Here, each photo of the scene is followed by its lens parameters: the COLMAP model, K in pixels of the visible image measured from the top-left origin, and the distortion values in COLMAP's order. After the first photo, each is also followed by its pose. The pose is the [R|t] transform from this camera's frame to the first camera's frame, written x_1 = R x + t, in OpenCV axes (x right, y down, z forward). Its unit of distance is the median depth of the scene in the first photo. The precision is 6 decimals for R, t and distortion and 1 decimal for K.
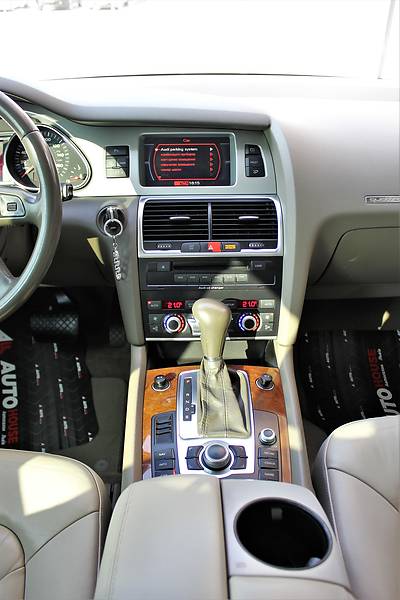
lens RADIAL K [[491.9, 0, 200.0], [0, 491.9, 300.0], [0, 0, 1]] dist [-0.178922, 0.163872]
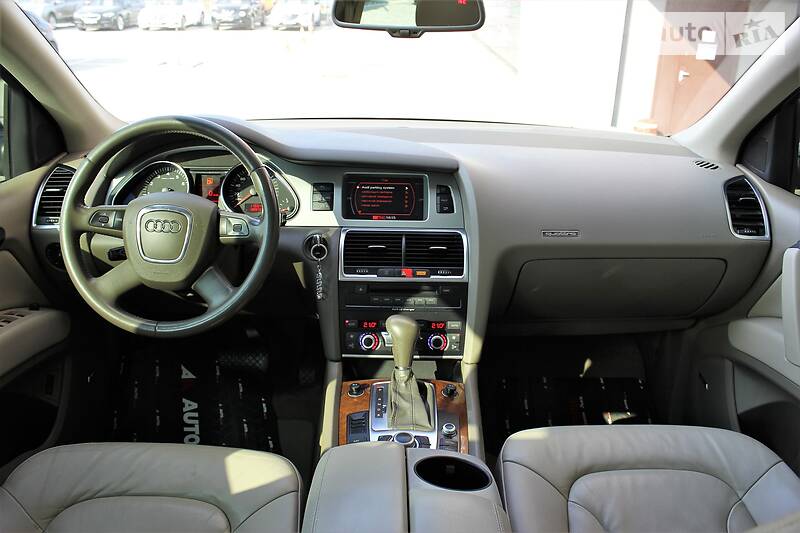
lens RADIAL K [[638.0, 0, 400.0], [0, 638.0, 266.5], [0, 0, 1]] dist [-0.171807, 0.137463]
pose [[0.999692, 0.024732, 0.001960, 0.009840], [-0.023904, 0.981347, -0.190751, 0.153088], [-0.006641, 0.190646, 0.981636, -0.426575]]
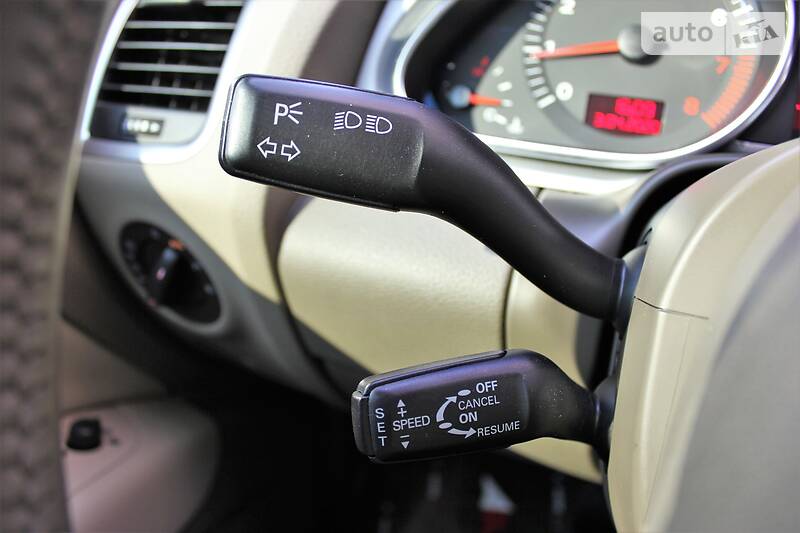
lens RADIAL K [[638.0, 0, 400.0], [0, 638.0, 266.5], [0, 0, 1]] dist [-0.171807, 0.137463]
pose [[0.927838, 0.195392, -0.317708, -0.559565], [-0.214382, 0.976415, -0.025586, -0.154964], [0.305216, 0.091850, 0.947843, 0.709168]]
